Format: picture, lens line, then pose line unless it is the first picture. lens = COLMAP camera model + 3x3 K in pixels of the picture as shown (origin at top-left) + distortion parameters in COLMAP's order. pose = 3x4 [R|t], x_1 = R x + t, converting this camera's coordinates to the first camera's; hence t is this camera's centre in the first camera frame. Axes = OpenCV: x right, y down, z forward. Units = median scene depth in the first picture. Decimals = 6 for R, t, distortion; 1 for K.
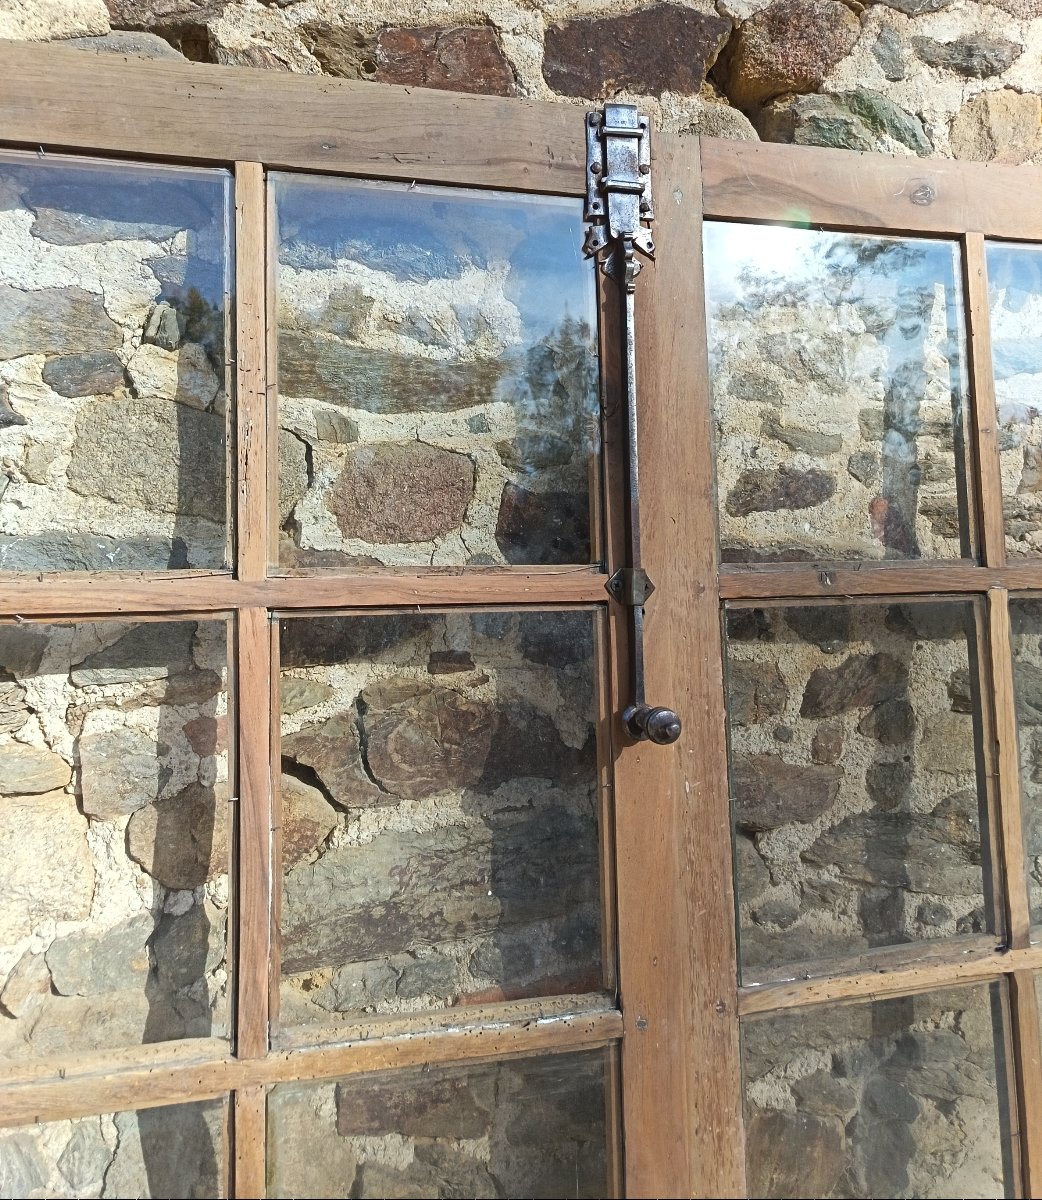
lens RADIAL K [[1145.9, 0, 521.0], [0, 1145.9, 534.9], [0, 0, 1]] dist [0.083028, -0.151680]
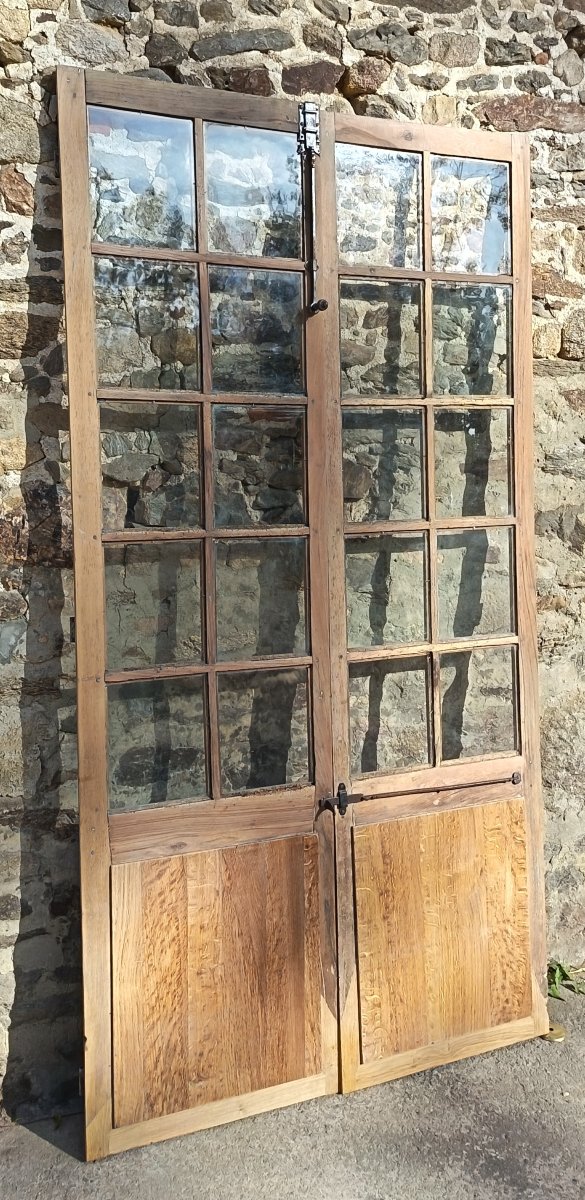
lens RADIAL K [[1175.4, 0, 292.5], [0, 1175.4, 600.0], [0, 0, 1]] dist [0.135432, -0.287738]
pose [[0.984276, -0.009835, 0.176361, -0.479804], [-0.017448, 0.988152, 0.152482, 0.404283], [-0.175771, -0.153162, 0.972443, -2.043438]]
